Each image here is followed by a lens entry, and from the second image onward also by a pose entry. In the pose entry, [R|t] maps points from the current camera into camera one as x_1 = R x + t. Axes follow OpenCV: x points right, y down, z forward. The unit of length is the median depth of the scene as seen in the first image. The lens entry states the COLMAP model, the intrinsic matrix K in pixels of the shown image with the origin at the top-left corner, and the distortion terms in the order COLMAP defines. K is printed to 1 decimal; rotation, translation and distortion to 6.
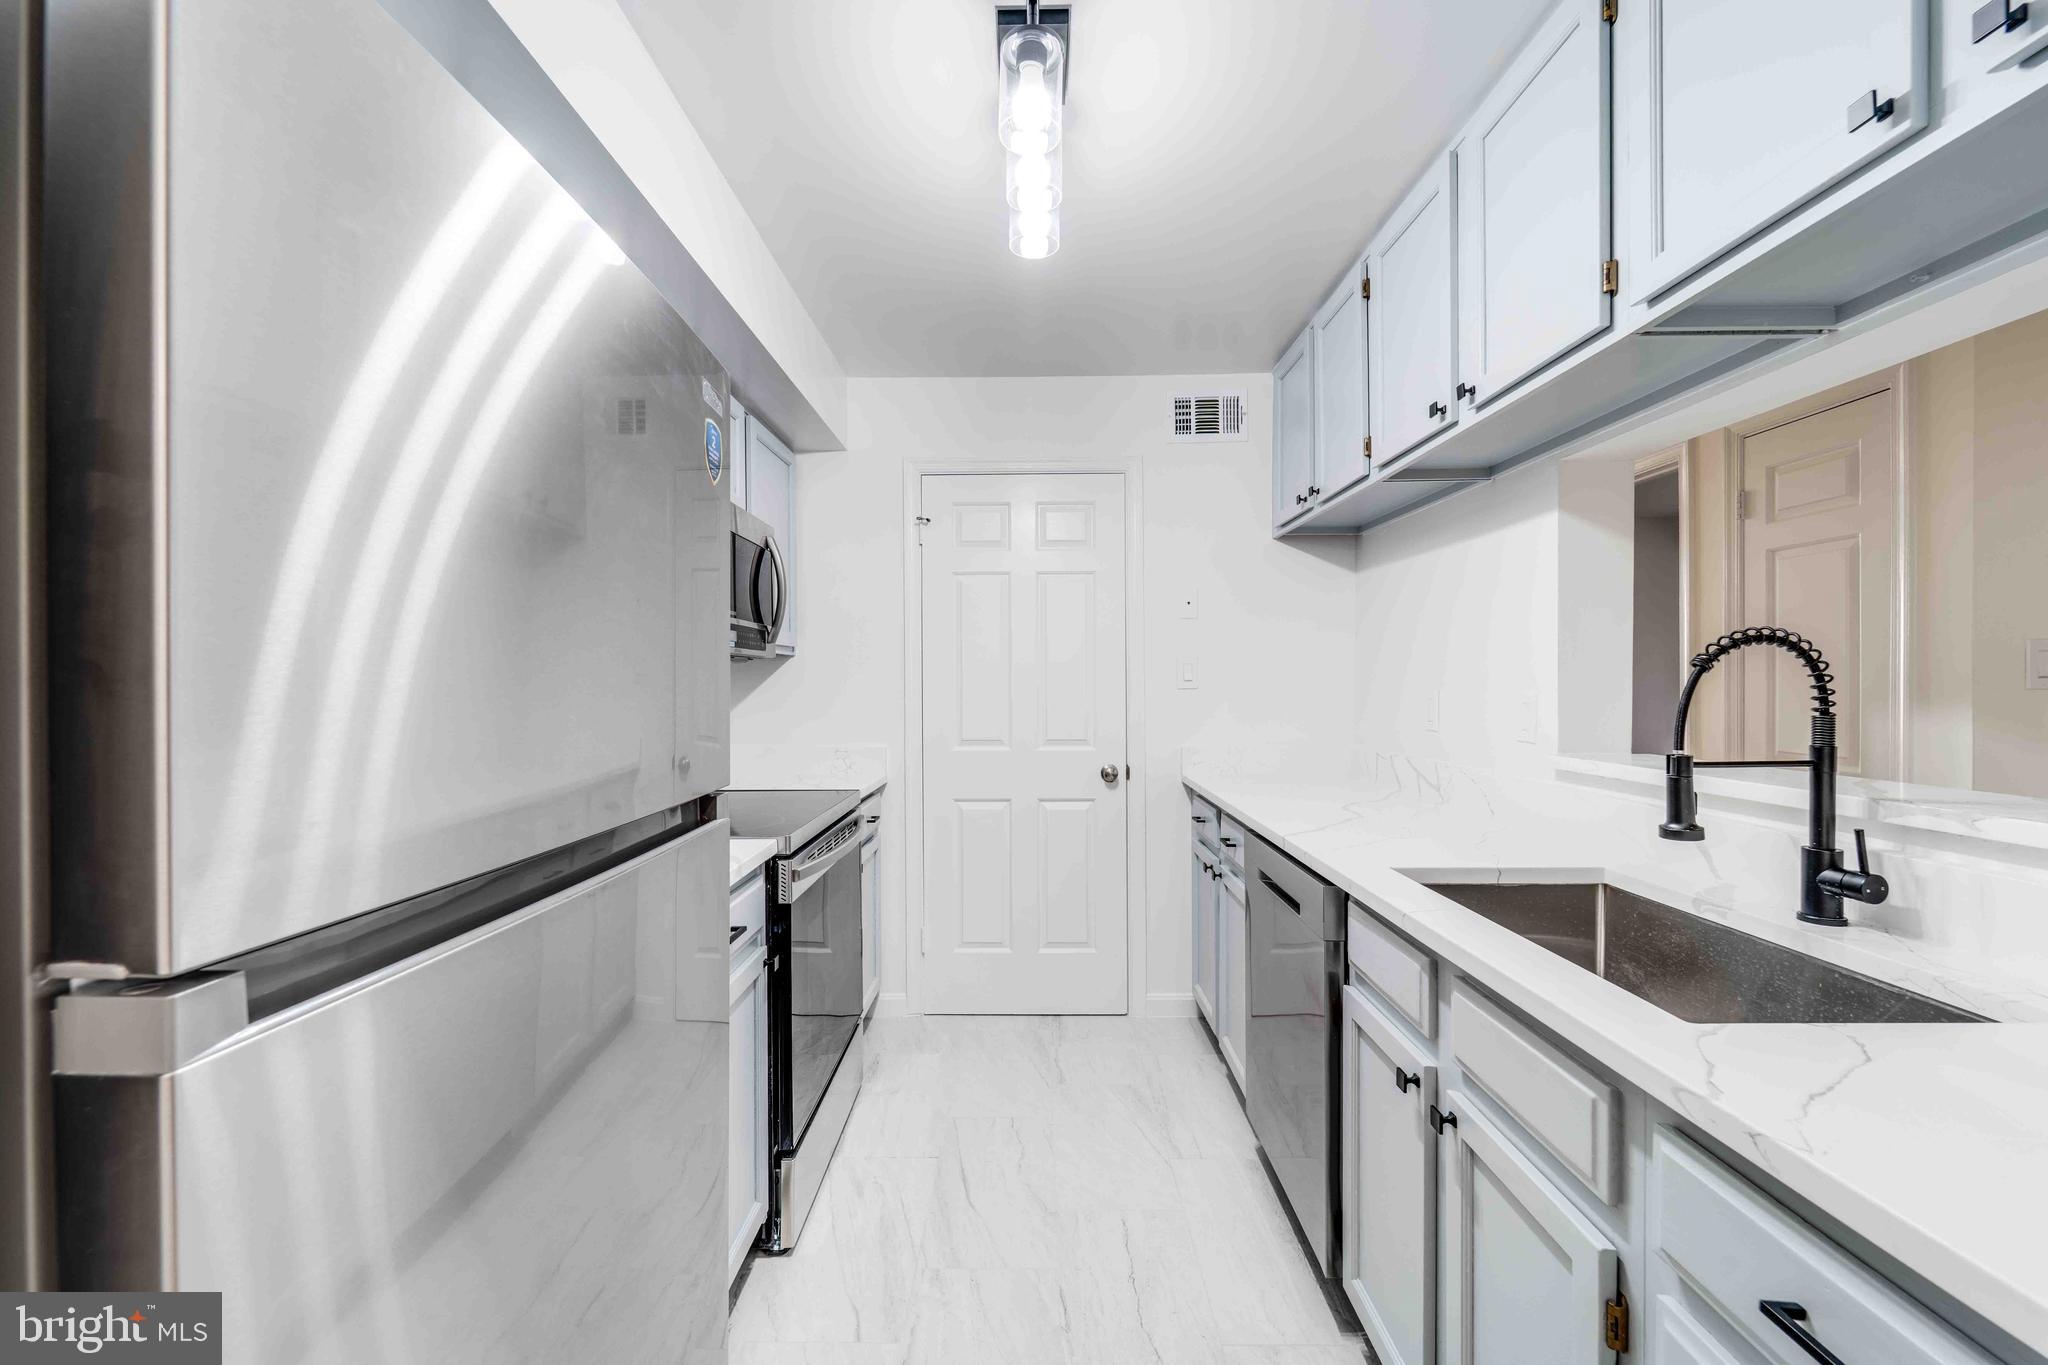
lens RADIAL K [[818.4, 0, 1036.2], [0, 818.4, 687.6], [0, 0, 1]] dist [0.000676, -0.000407]
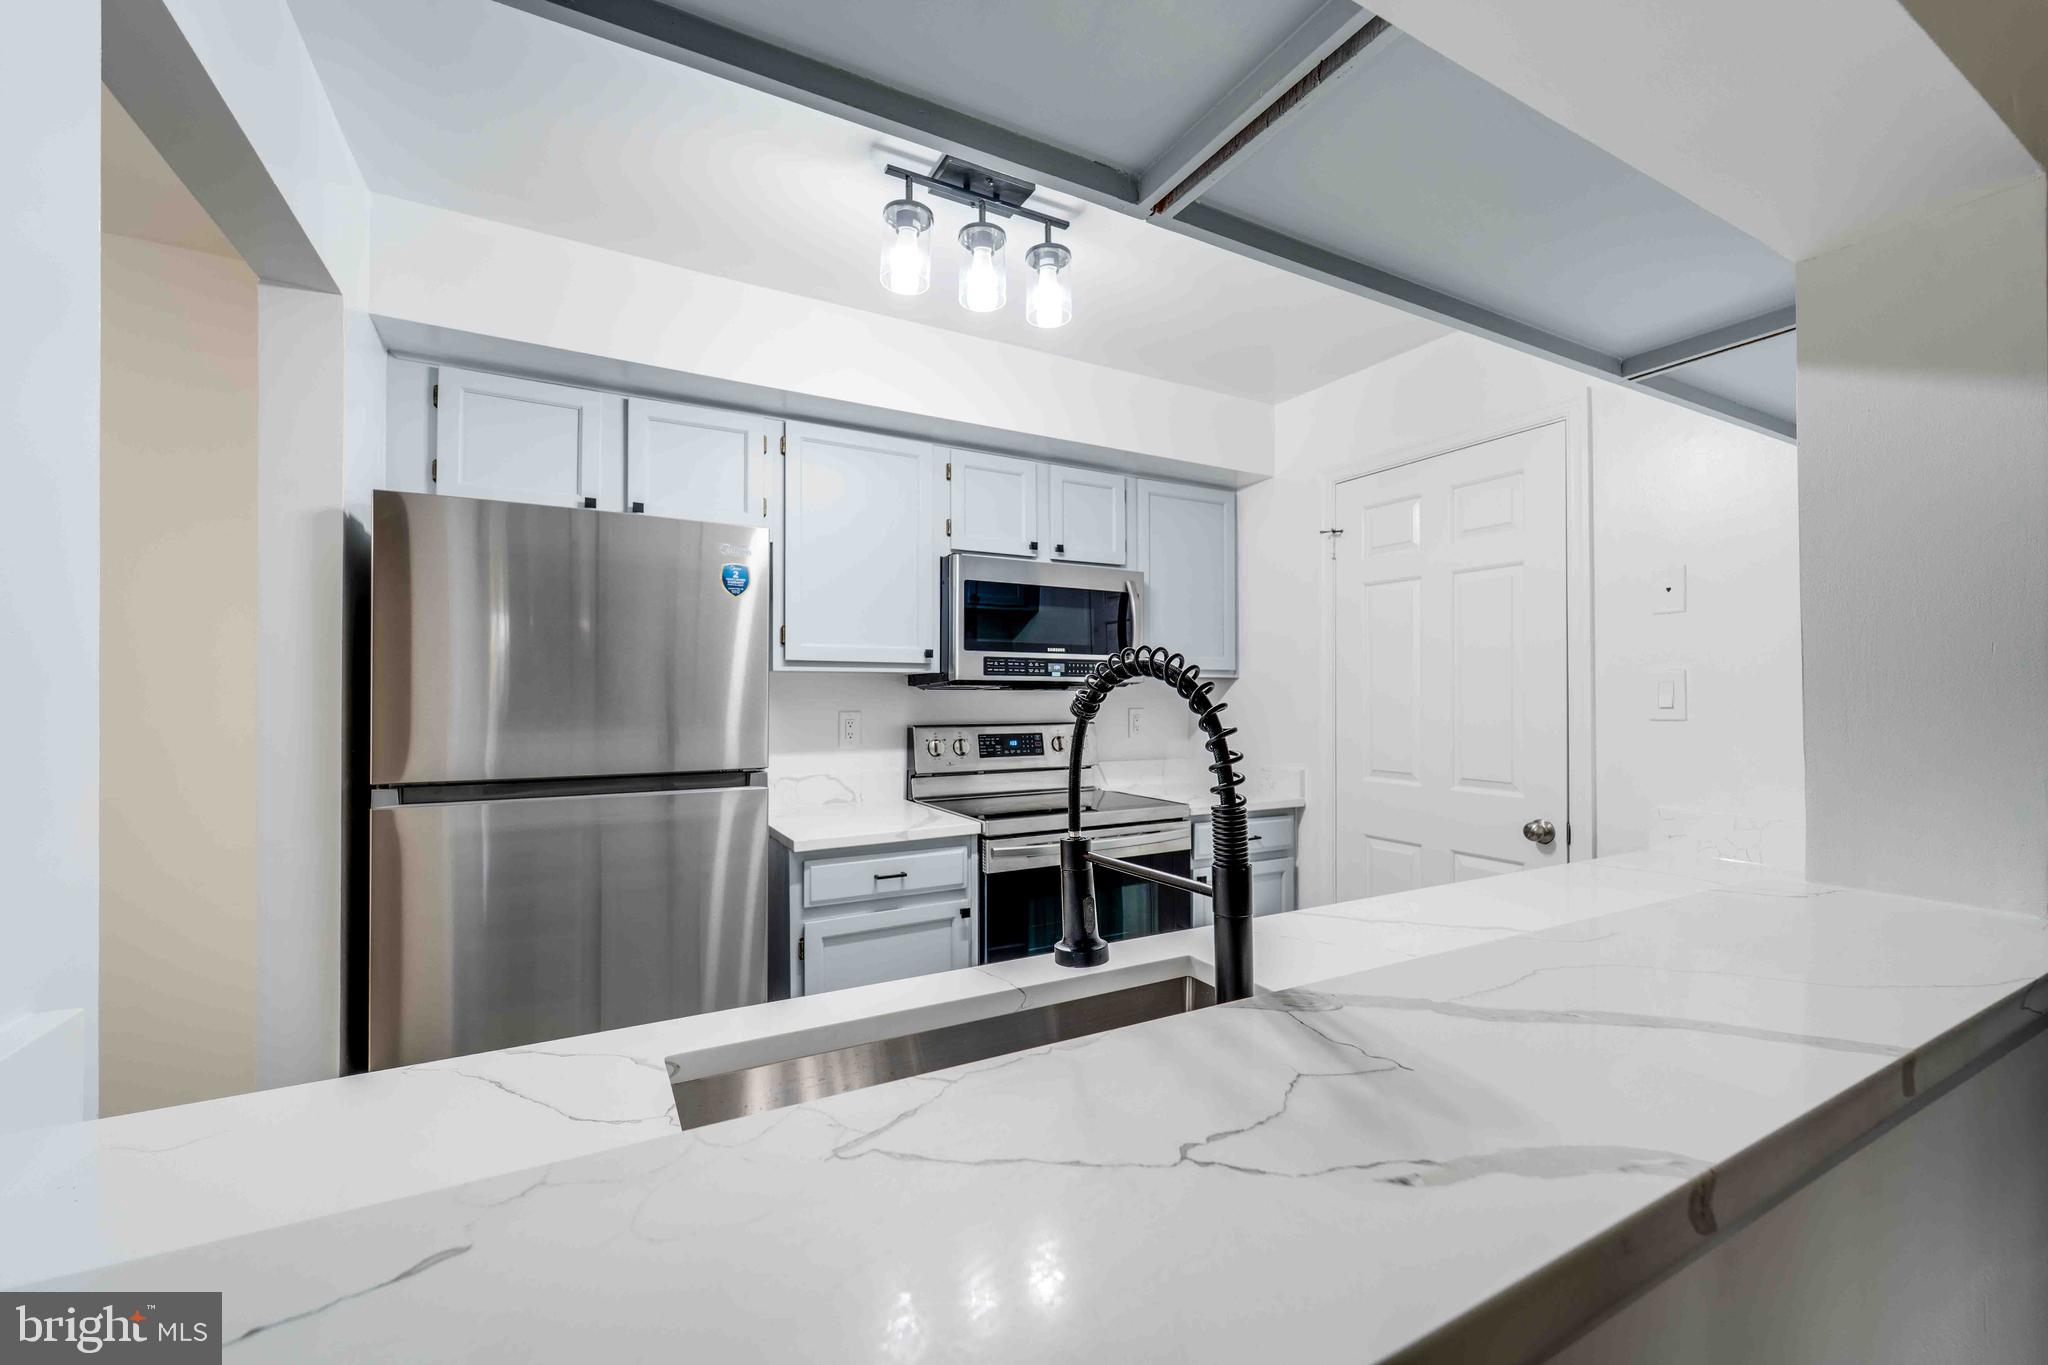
lens RADIAL K [[818.4, 0, 1036.2], [0, 818.4, 687.6], [0, 0, 1]] dist [0.000676, -0.000407]
pose [[0.493989, -0.003636, -0.869460, 0.537556], [-0.007866, 0.999932, -0.008650, -0.015583], [0.869433, 0.011112, 0.493927, 0.255732]]
